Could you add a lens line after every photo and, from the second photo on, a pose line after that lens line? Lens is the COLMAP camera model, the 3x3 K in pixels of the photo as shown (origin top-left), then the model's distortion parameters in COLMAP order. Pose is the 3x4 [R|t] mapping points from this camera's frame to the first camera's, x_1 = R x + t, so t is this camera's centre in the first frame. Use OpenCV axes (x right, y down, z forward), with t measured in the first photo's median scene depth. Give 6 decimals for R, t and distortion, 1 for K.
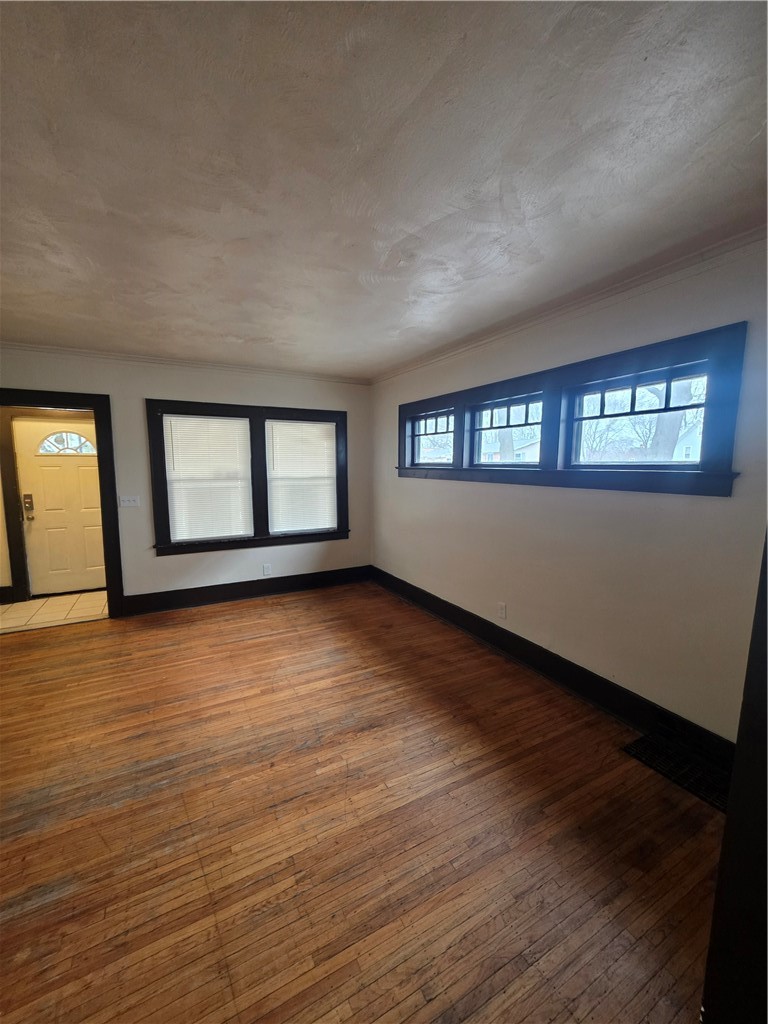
lens RADIAL K [[410.3, 0, 390.5], [0, 410.3, 510.7], [0, 0, 1]] dist [0.002790, 0.000308]
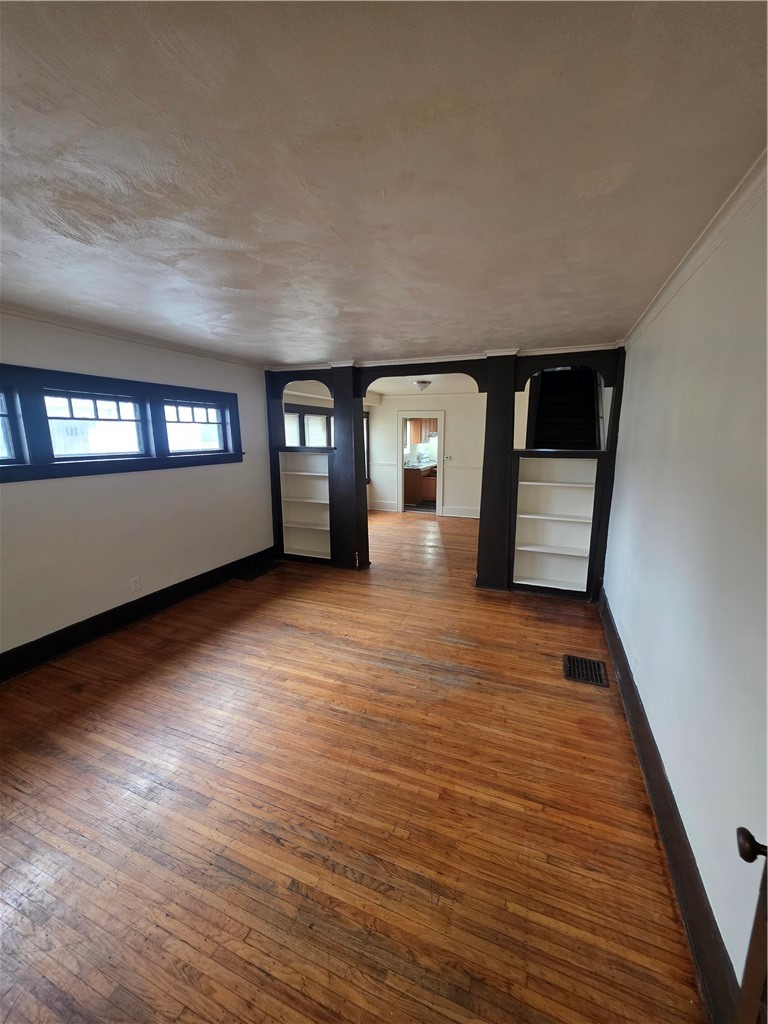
lens RADIAL K [[410.3, 0, 387.8], [0, 410.3, 515.6], [0, 0, 1]] dist [0.002790, 0.000308]
pose [[-0.635685, -0.149194, 0.757394, -1.202166], [0.086107, 0.961318, 0.261634, -0.210753], [-0.767131, 0.231534, -0.598249, 1.323899]]
